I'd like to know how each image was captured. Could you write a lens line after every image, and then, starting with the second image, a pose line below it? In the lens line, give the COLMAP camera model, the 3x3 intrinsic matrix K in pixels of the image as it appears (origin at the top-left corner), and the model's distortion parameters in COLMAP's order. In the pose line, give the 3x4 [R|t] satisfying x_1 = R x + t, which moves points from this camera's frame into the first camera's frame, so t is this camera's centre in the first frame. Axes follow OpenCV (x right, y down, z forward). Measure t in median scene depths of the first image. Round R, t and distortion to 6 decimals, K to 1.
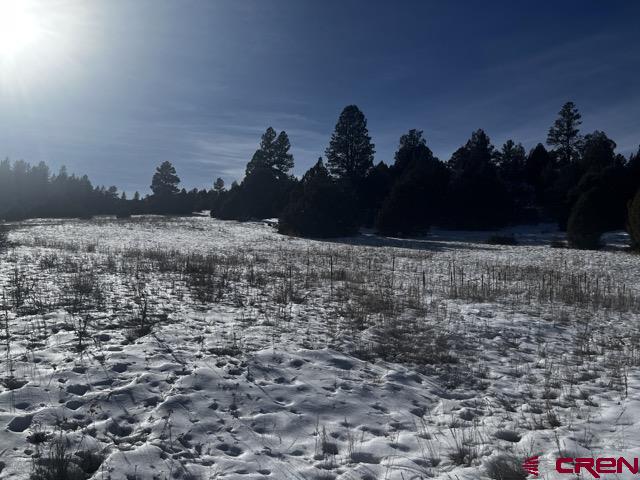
lens RADIAL K [[488.4, 0, 320.0], [0, 488.4, 240.0], [0, 0, 1]] dist [0.061762, 0.000083]
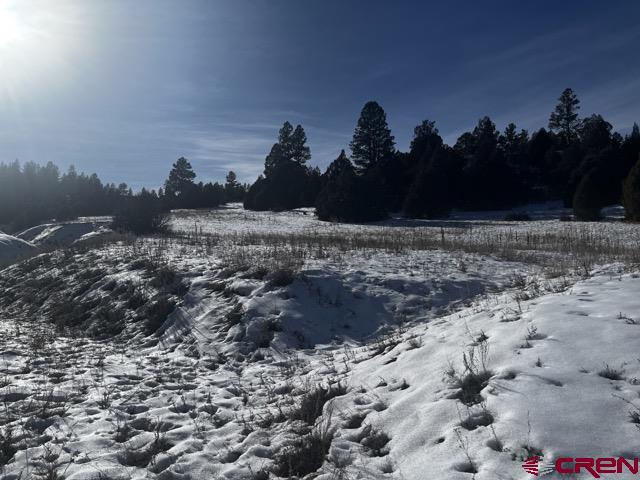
lens RADIAL K [[494.3, 0, 320.0], [0, 494.3, 240.0], [0, 0, 1]] dist [0.054194, -0.002875]
pose [[0.999093, -0.042417, 0.003711, -0.057471], [0.042318, 0.998826, 0.023577, 0.003586], [-0.004707, -0.023399, 0.999715, -0.100098]]
